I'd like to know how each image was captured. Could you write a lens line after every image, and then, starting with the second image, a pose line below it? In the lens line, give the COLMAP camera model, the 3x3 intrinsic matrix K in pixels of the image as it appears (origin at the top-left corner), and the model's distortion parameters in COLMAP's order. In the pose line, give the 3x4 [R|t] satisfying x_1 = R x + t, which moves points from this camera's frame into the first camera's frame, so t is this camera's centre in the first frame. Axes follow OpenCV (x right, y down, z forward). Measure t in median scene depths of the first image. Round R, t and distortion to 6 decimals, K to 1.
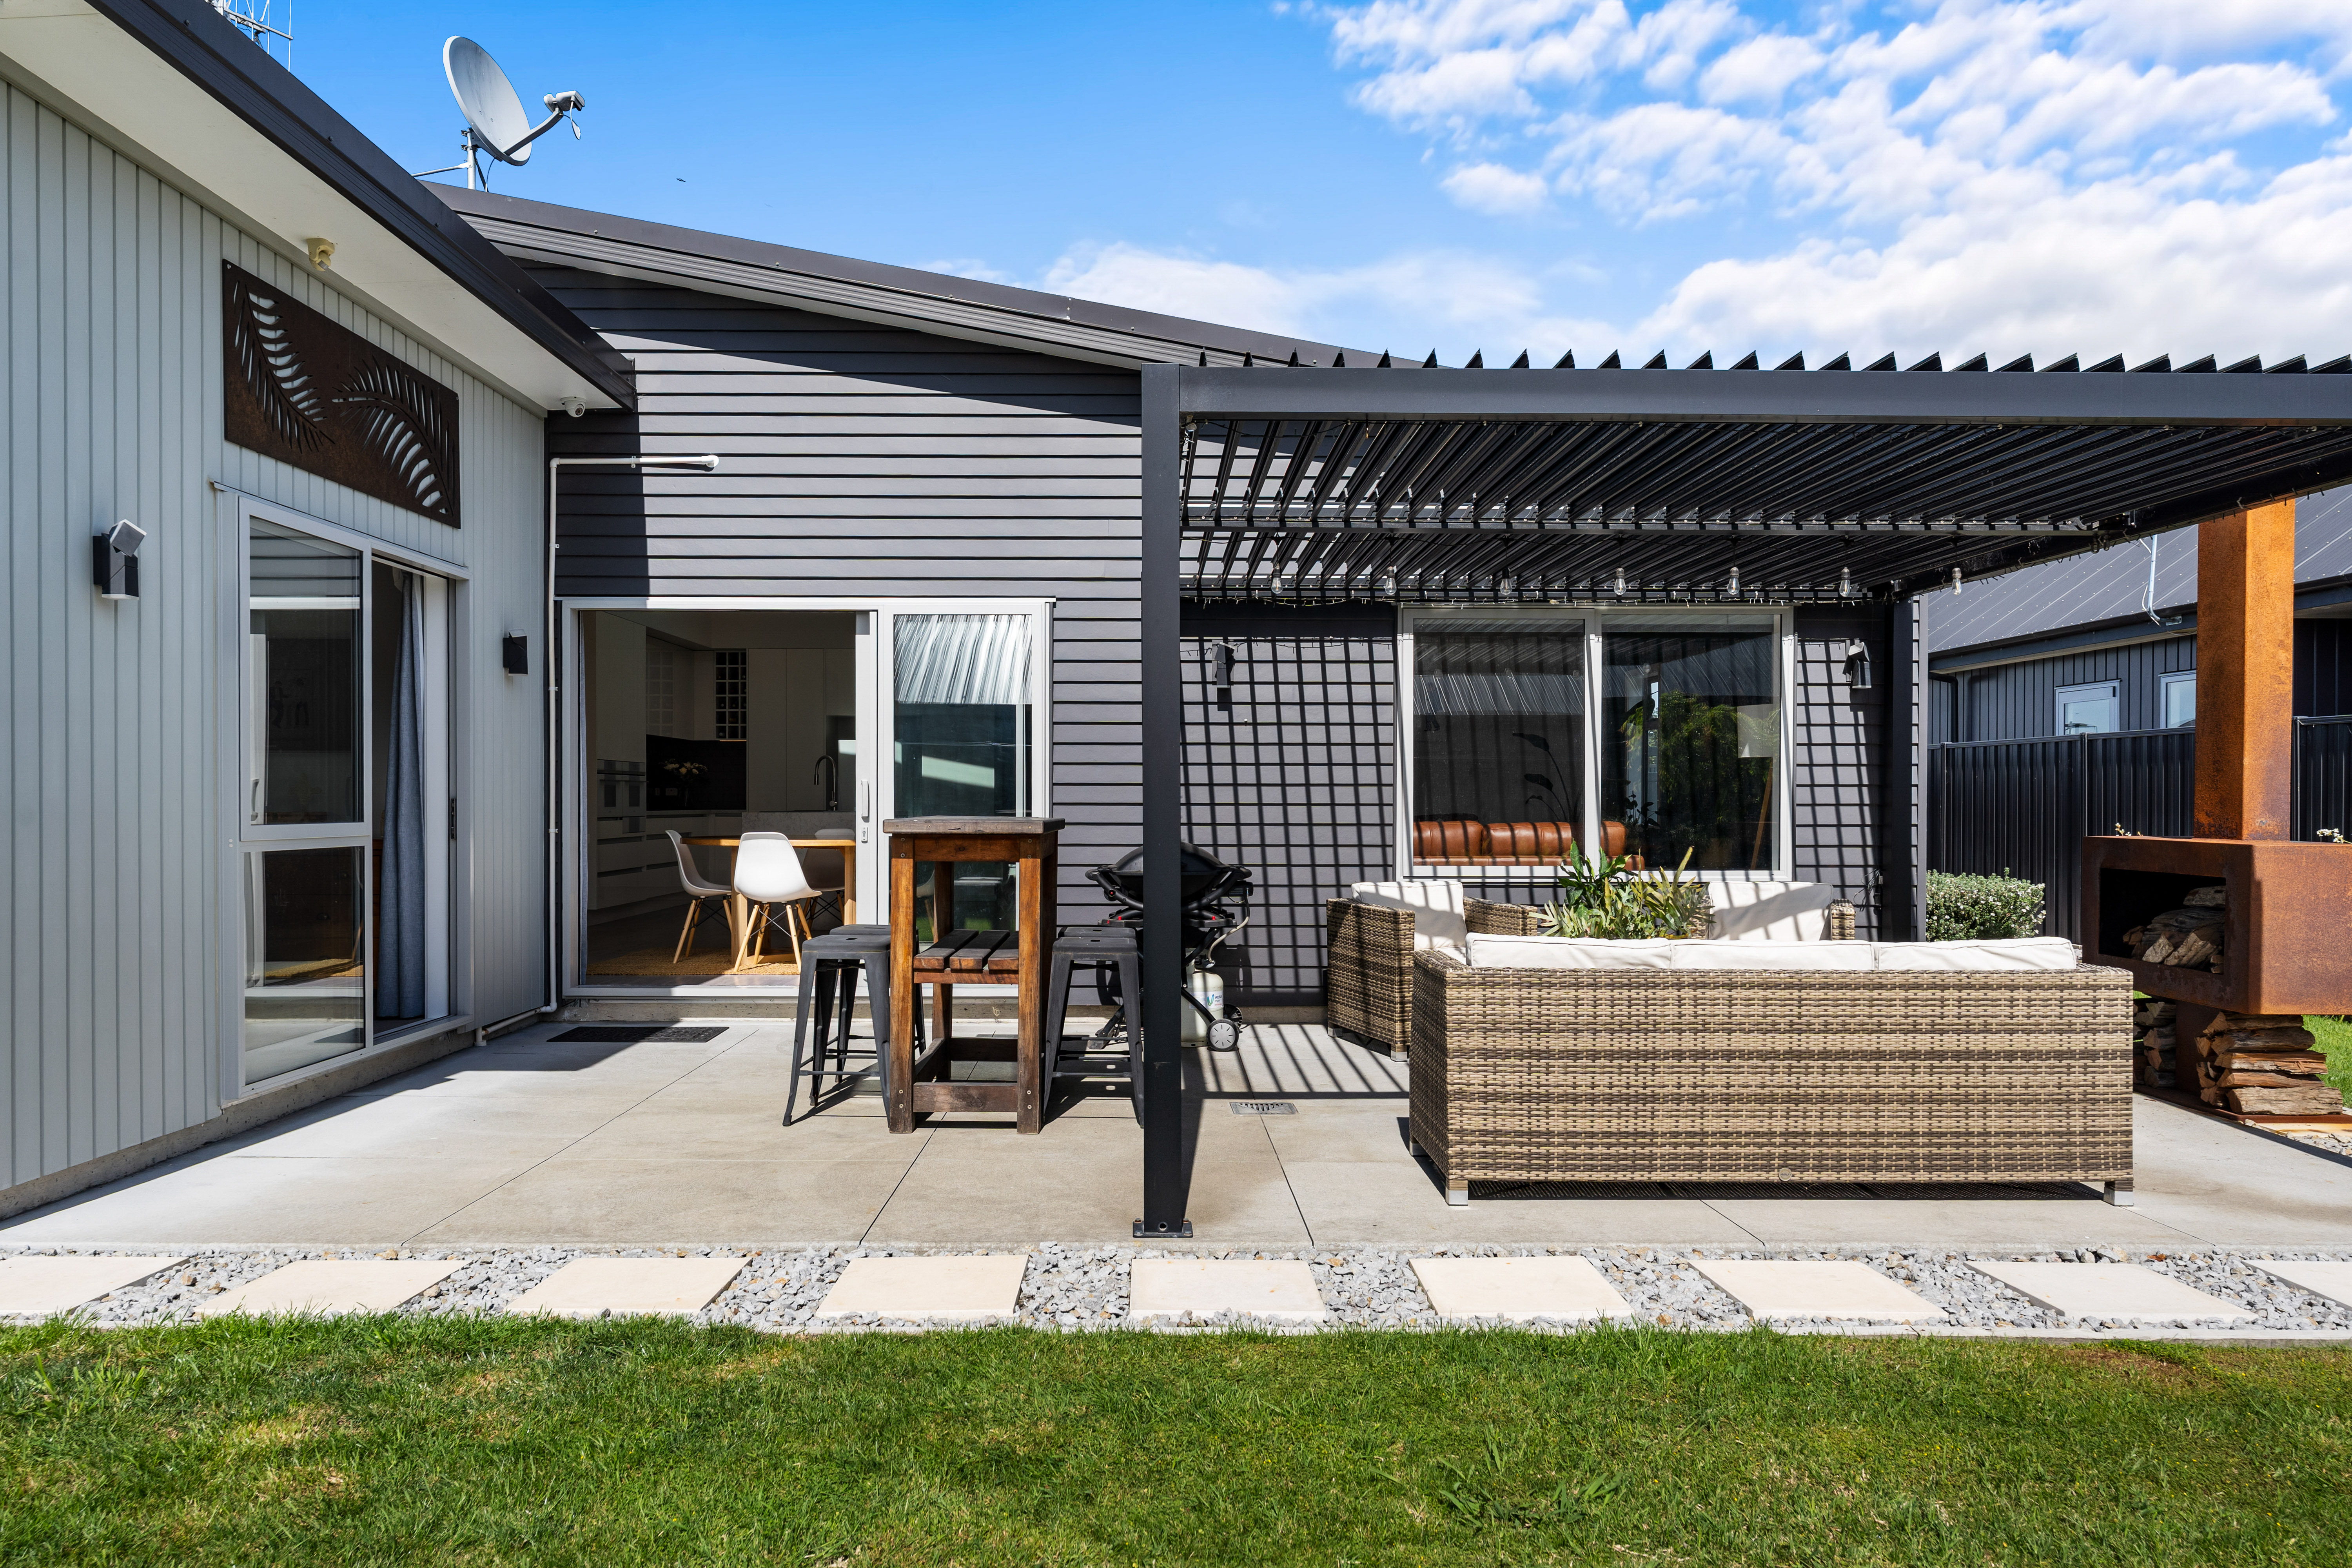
lens RADIAL K [[1597.7, 0, 1172.1], [0, 1597.7, 806.0], [0, 0, 1]] dist [0.008783, 0.000665]
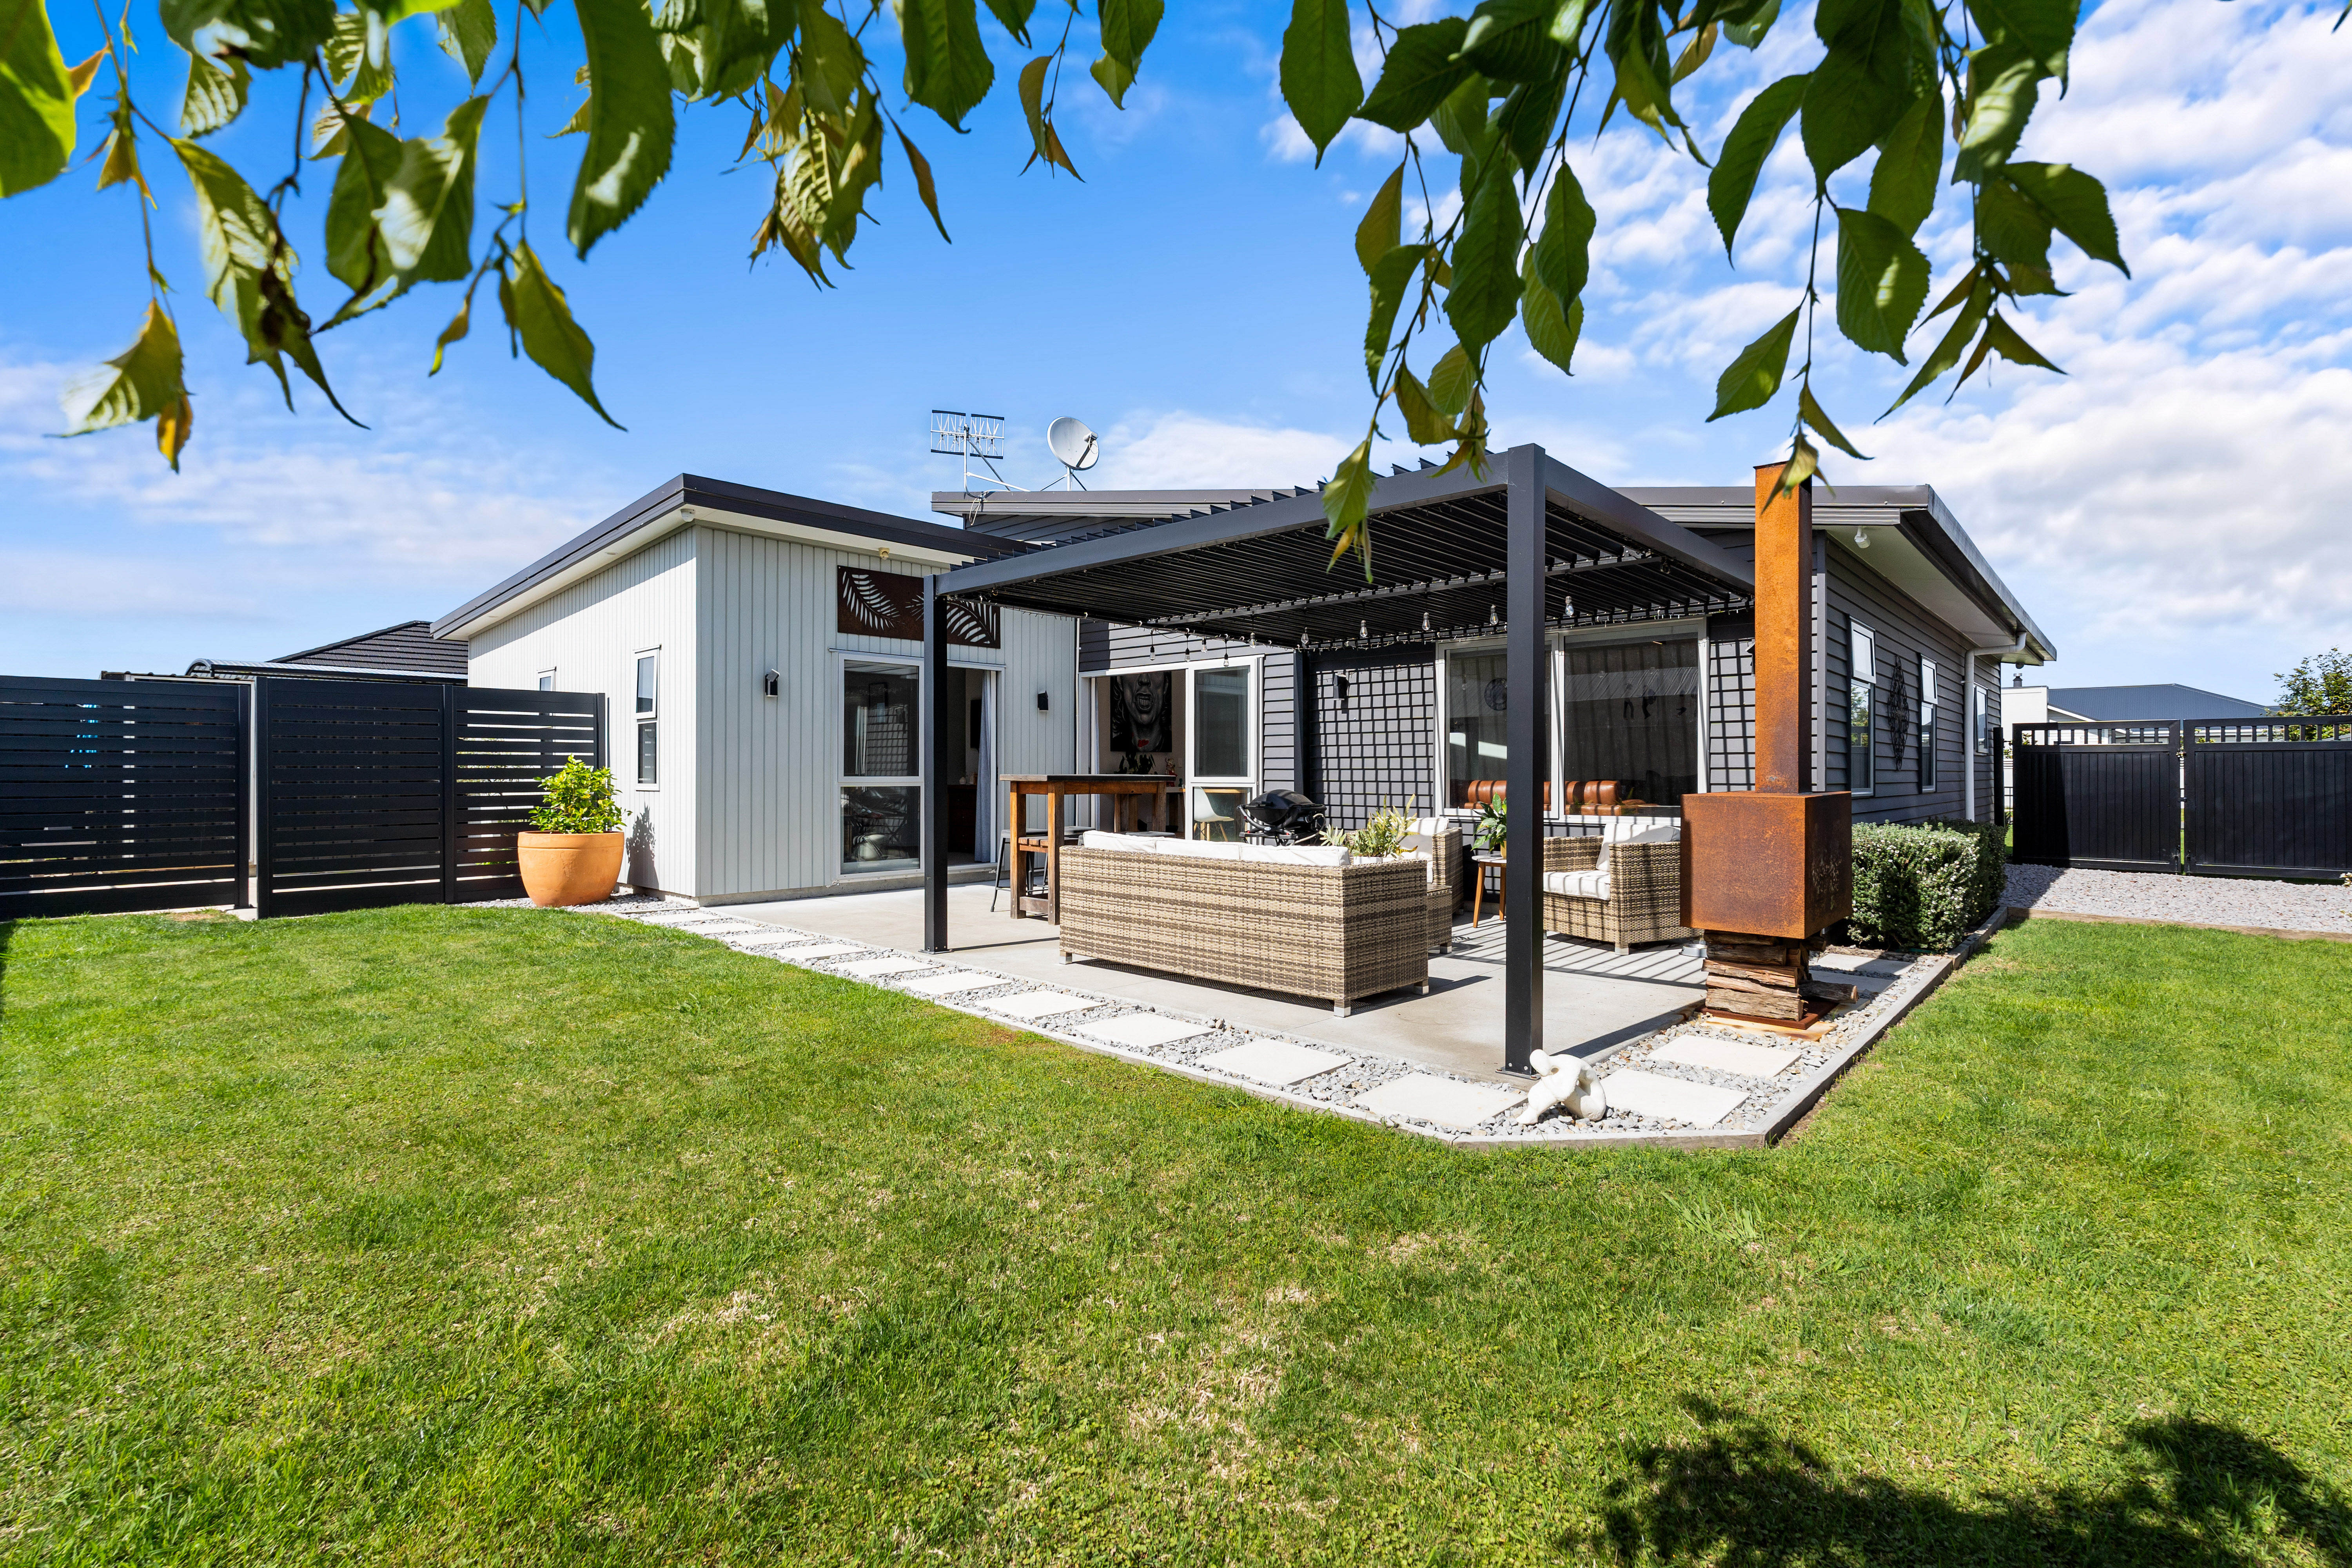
lens RADIAL K [[1054.2, 0, 1175.0], [0, 1054.2, 768.1], [0, 0, 1]] dist [0.014305, 0.001288]
pose [[0.725255, -0.004245, -0.688467, 0.730128], [-0.002262, 0.999961, -0.008549, 0.008336], [0.688476, 0.007758, 0.725217, 0.080264]]
